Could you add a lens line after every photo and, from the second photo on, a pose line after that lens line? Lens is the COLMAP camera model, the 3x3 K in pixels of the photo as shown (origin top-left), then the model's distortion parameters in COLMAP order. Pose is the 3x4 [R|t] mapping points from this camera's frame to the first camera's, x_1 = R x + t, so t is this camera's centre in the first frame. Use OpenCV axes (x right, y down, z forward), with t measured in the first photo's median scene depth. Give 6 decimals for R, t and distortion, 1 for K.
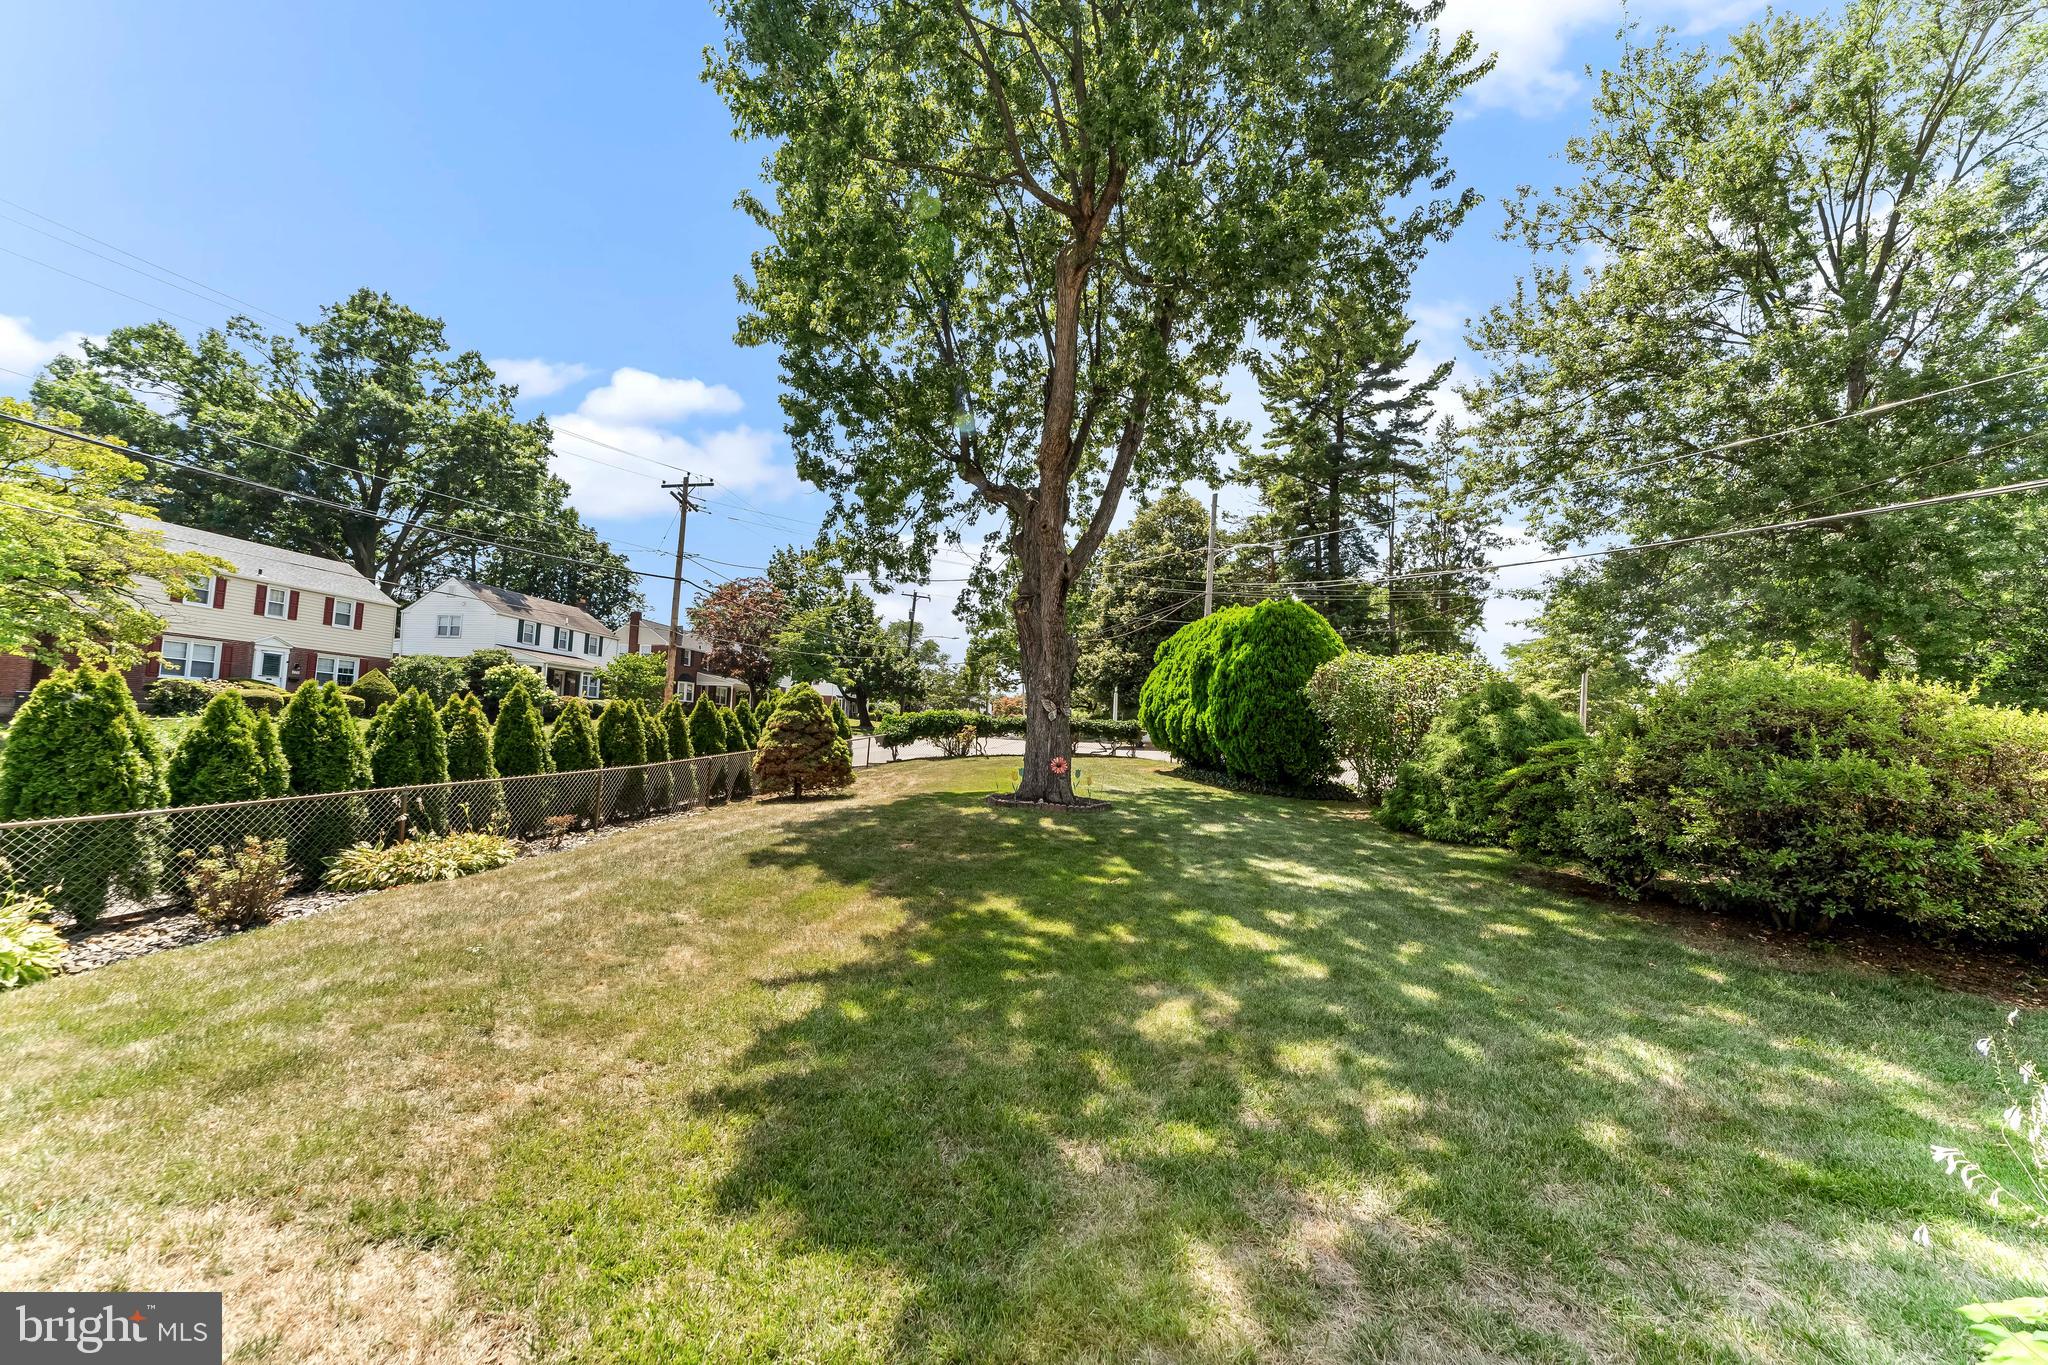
lens RADIAL K [[852.3, 0, 1031.6], [0, 852.3, 694.0], [0, 0, 1]] dist [0.007495, 0.000679]
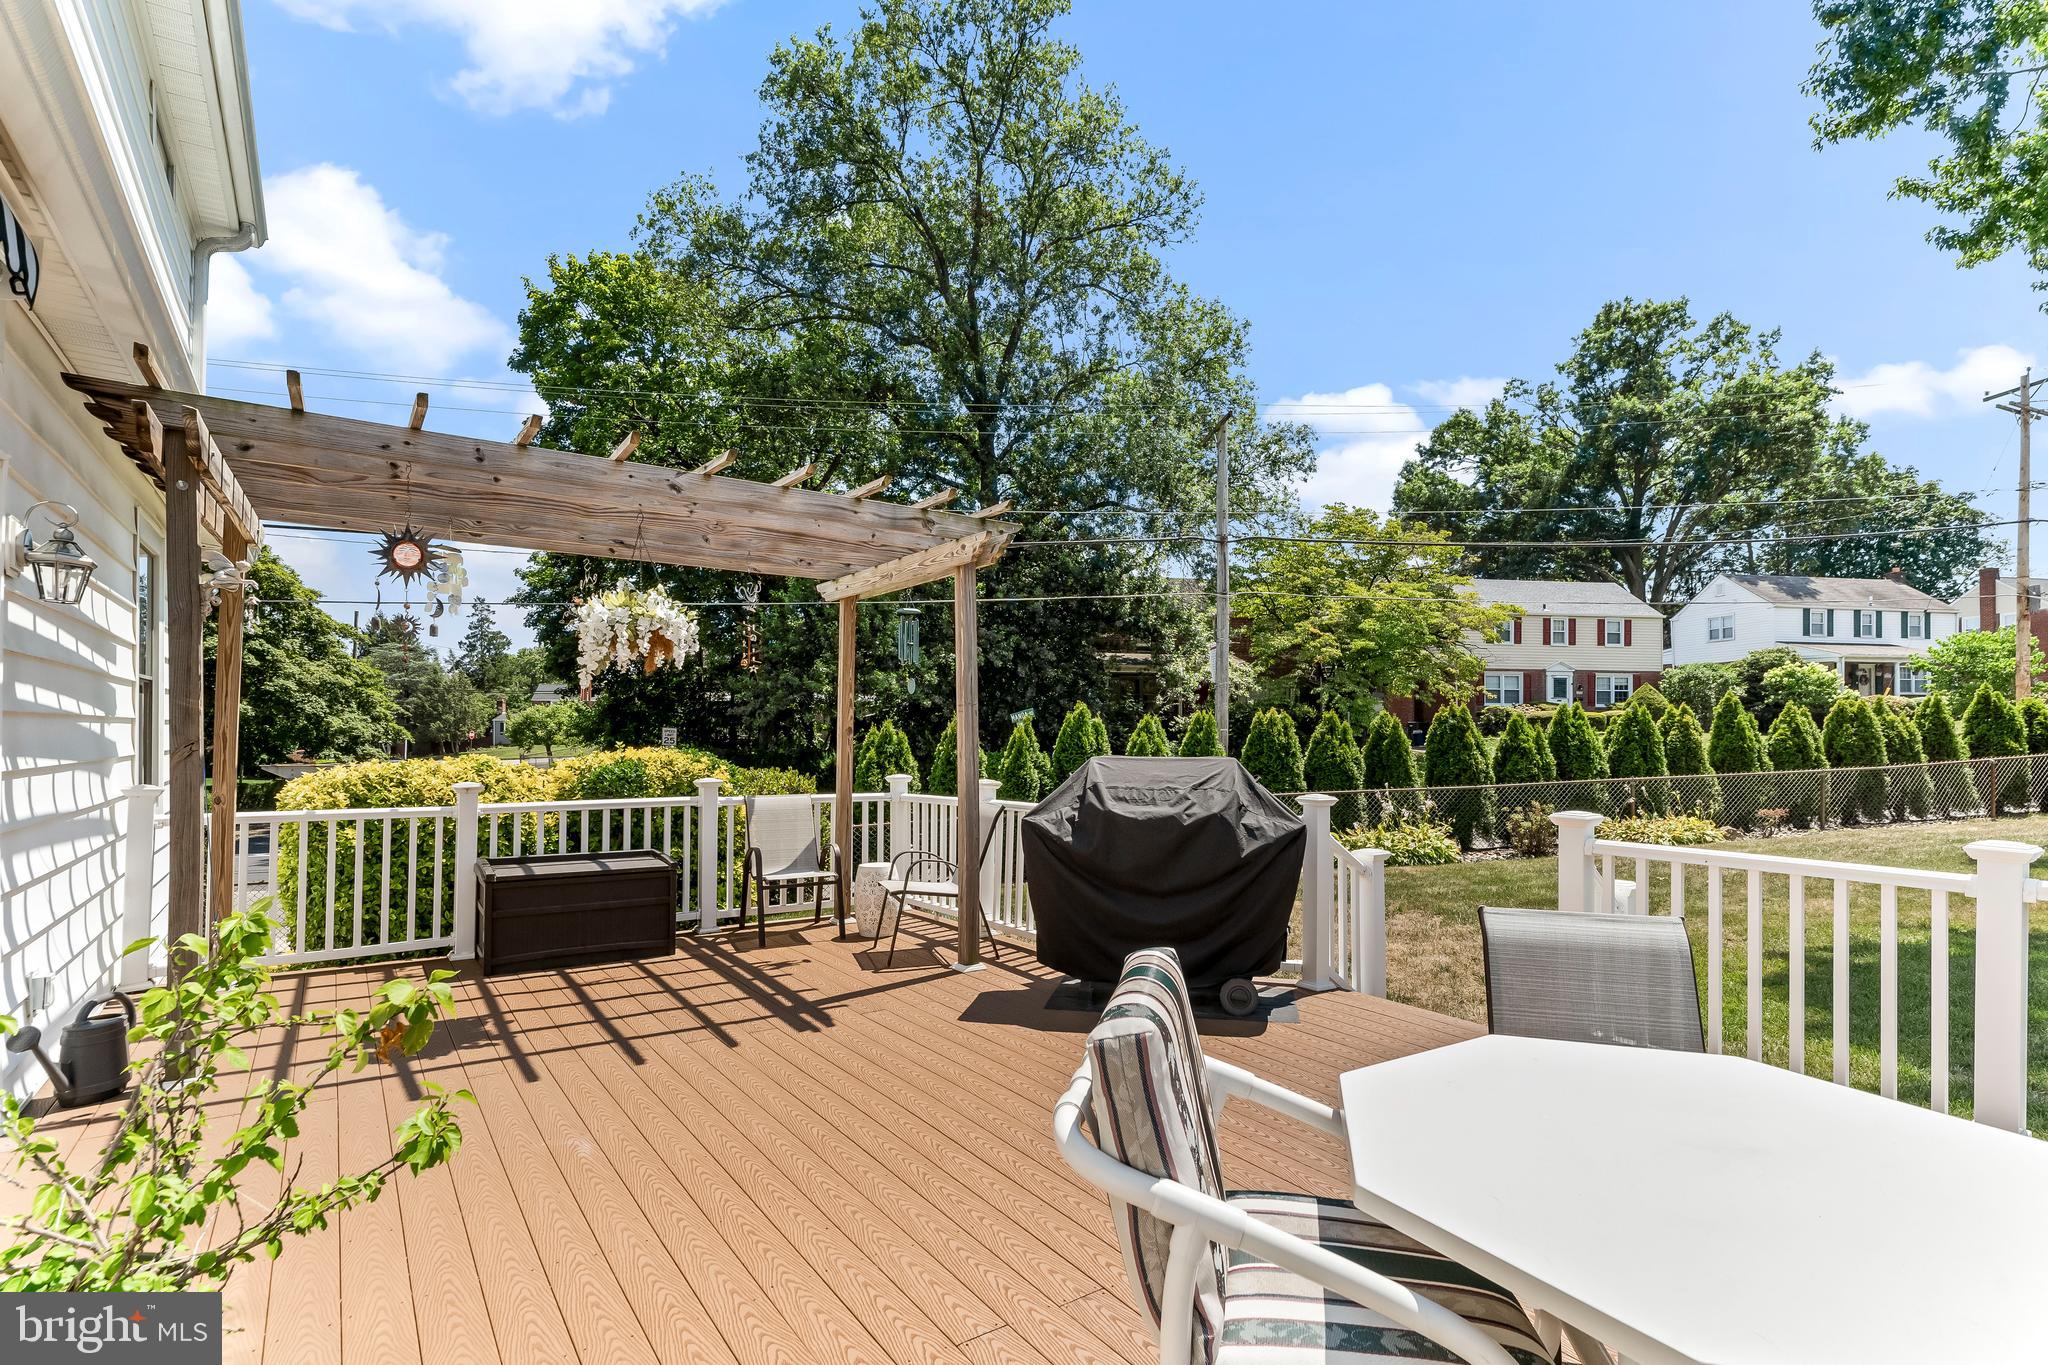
lens RADIAL K [[1011.8, 0, 1027.4], [0, 1011.8, 698.7], [0, 0, 1]] dist [0.004474, -0.000447]
pose [[0.342845, -0.071272, -0.936684, 0.078813], [0.067476, 0.996410, -0.051119, 0.000562], [0.936965, -0.045678, 0.346424, -0.076729]]
